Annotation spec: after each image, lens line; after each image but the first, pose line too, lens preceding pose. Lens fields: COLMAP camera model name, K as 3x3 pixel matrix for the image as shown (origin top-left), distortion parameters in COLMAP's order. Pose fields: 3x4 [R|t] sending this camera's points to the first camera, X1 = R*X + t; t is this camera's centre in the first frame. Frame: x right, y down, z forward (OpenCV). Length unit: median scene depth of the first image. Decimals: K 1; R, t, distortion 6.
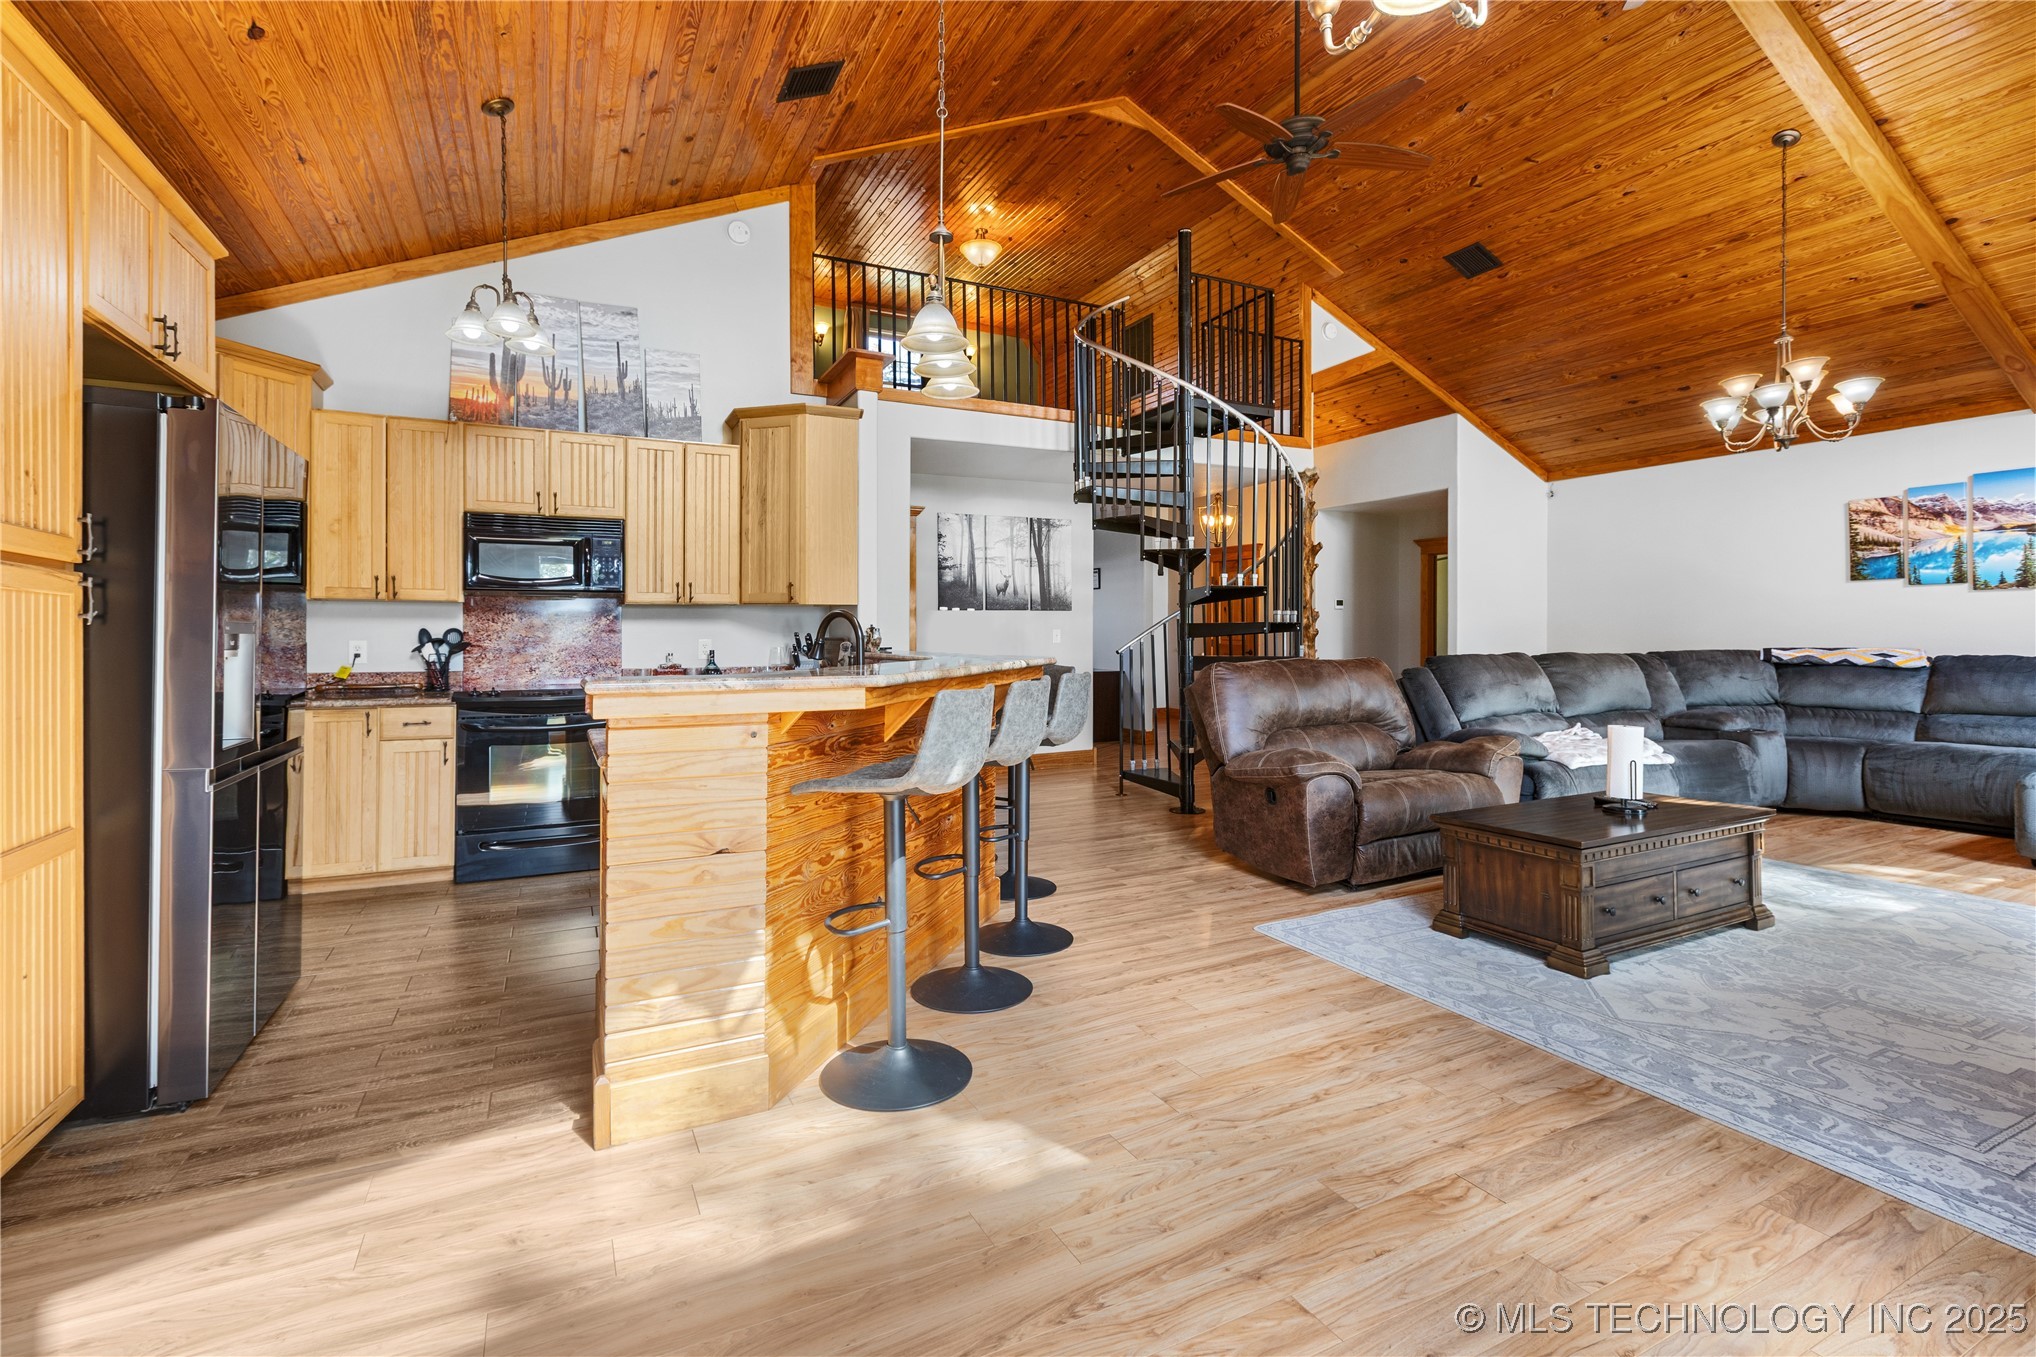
lens RADIAL K [[913.8, 0, 1014.7], [0, 913.8, 630.4], [0, 0, 1]] dist [-0.000818, -0.000594]
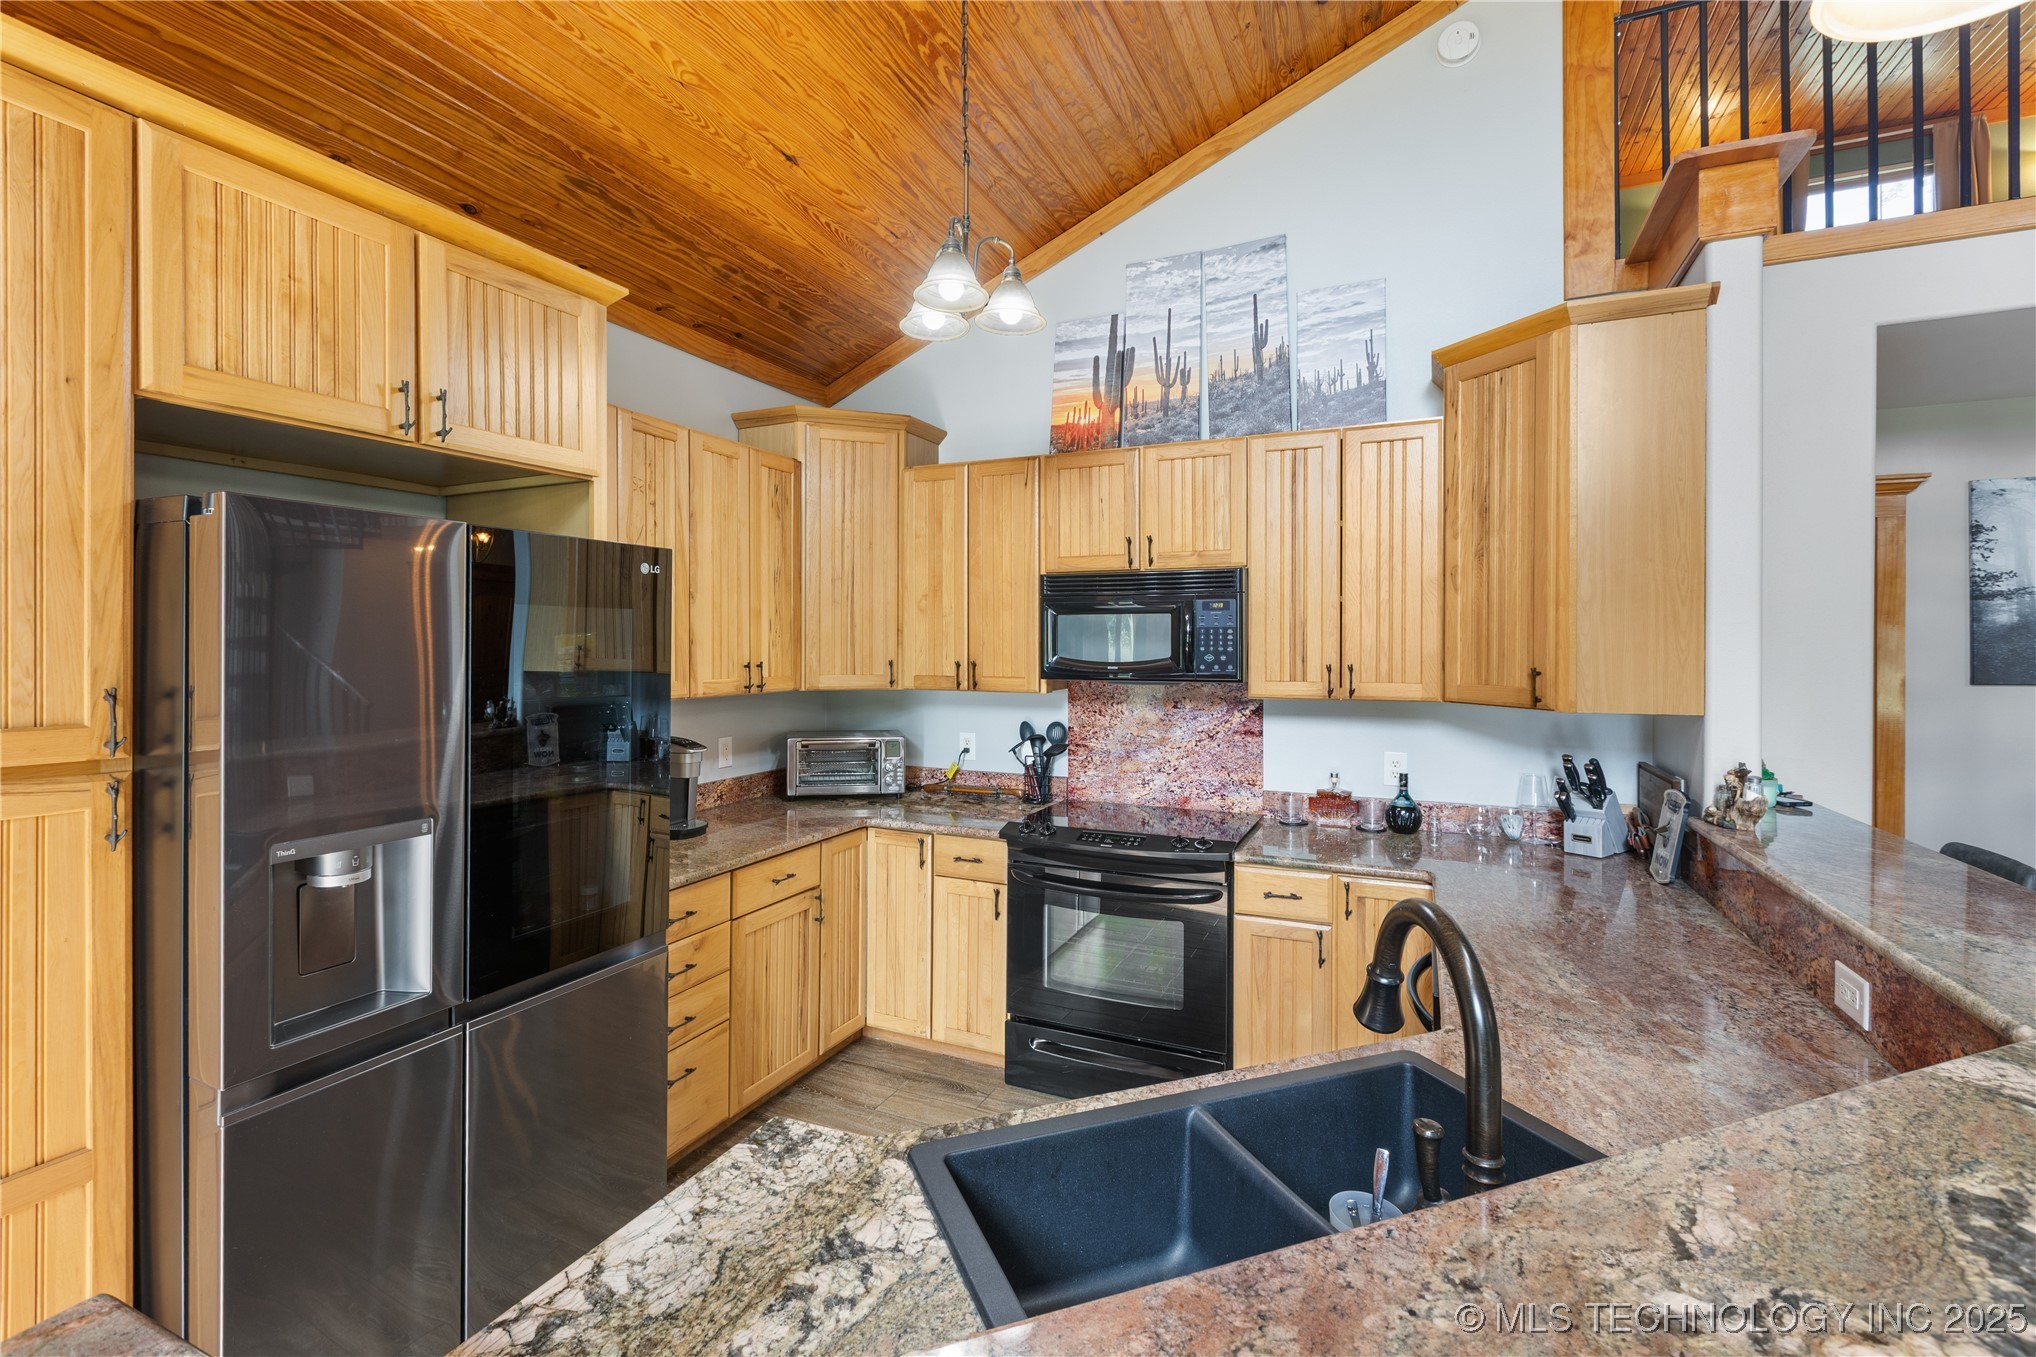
lens RADIAL K [[913.8, 0, 994.9], [0, 913.8, 645.3], [0, 0, 1]] dist [-0.000818, -0.000594]
pose [[0.613243, 0.003411, -0.789887, -0.030086], [0.000397, 0.999989, 0.004626, -0.067912], [0.789895, -0.003150, 0.613235, 0.459312]]
